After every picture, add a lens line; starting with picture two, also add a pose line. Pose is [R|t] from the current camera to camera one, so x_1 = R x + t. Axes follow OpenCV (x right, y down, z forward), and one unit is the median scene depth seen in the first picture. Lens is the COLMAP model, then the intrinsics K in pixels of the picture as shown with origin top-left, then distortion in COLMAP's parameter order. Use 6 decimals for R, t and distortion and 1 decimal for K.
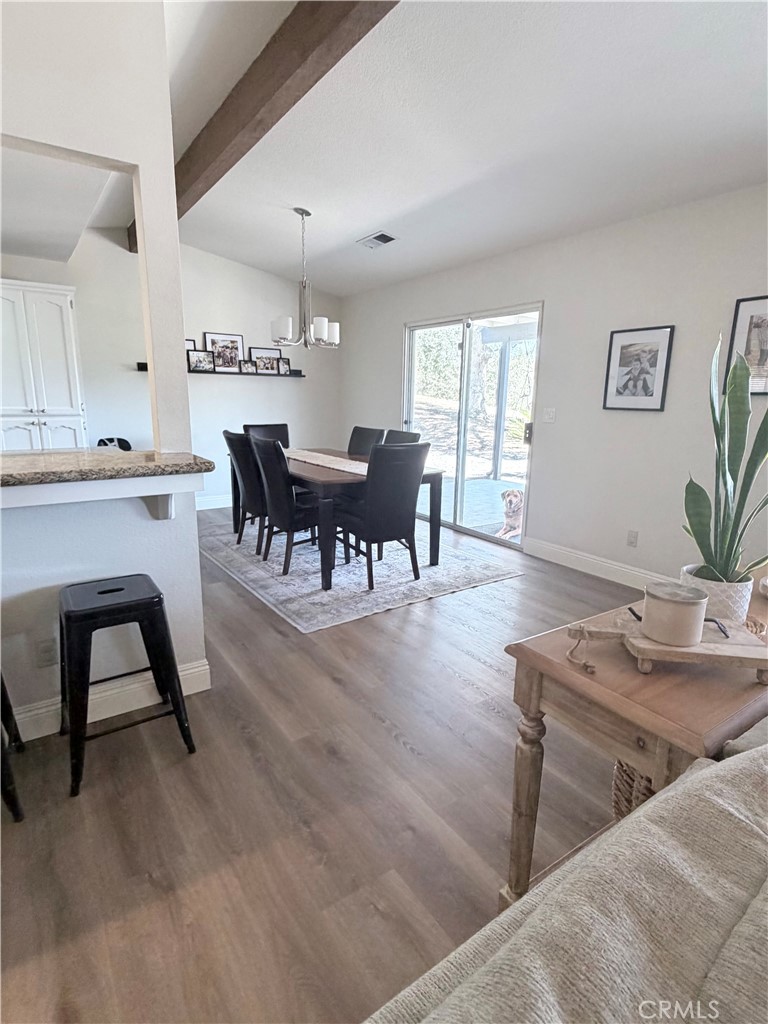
lens RADIAL K [[535.7, 0, 384.0], [0, 535.7, 512.0], [0, 0, 1]] dist [0.000872, 0.000198]
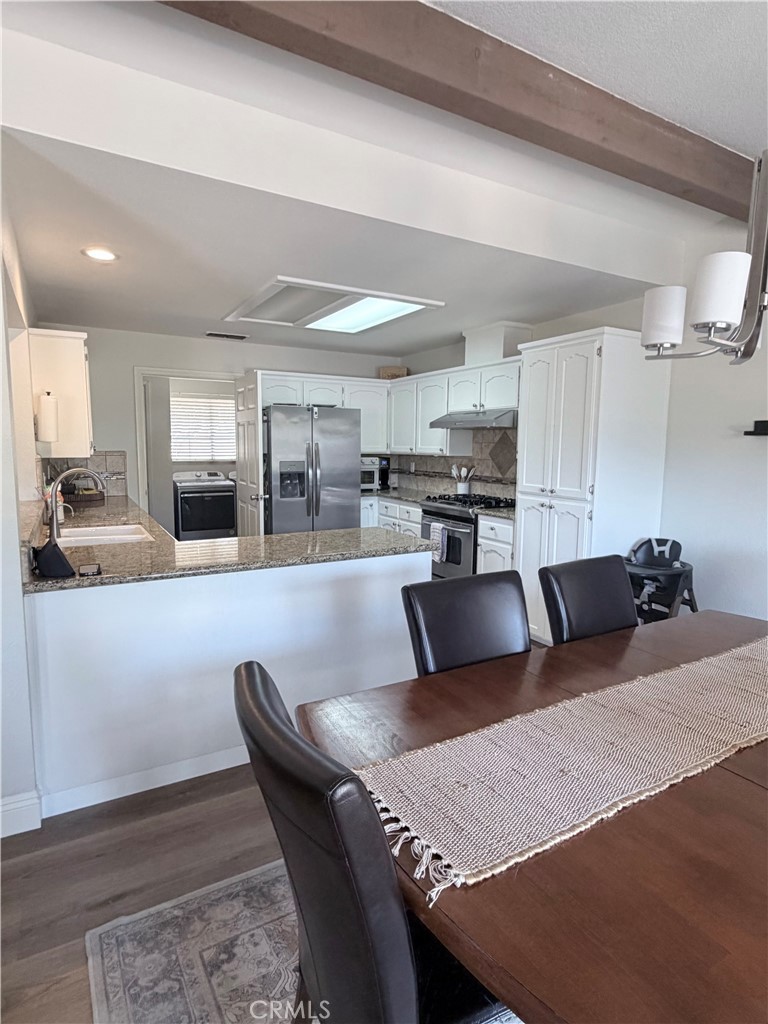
lens RADIAL K [[559.0, 0, 384.0], [0, 559.0, 512.0], [0, 0, 1]] dist [-0.001552, -0.000966]
pose [[-0.081771, 0.104575, -0.991150, 0.220811], [-0.224325, 0.967031, 0.120537, -0.206994], [0.971078, 0.232196, -0.055616, 0.825134]]
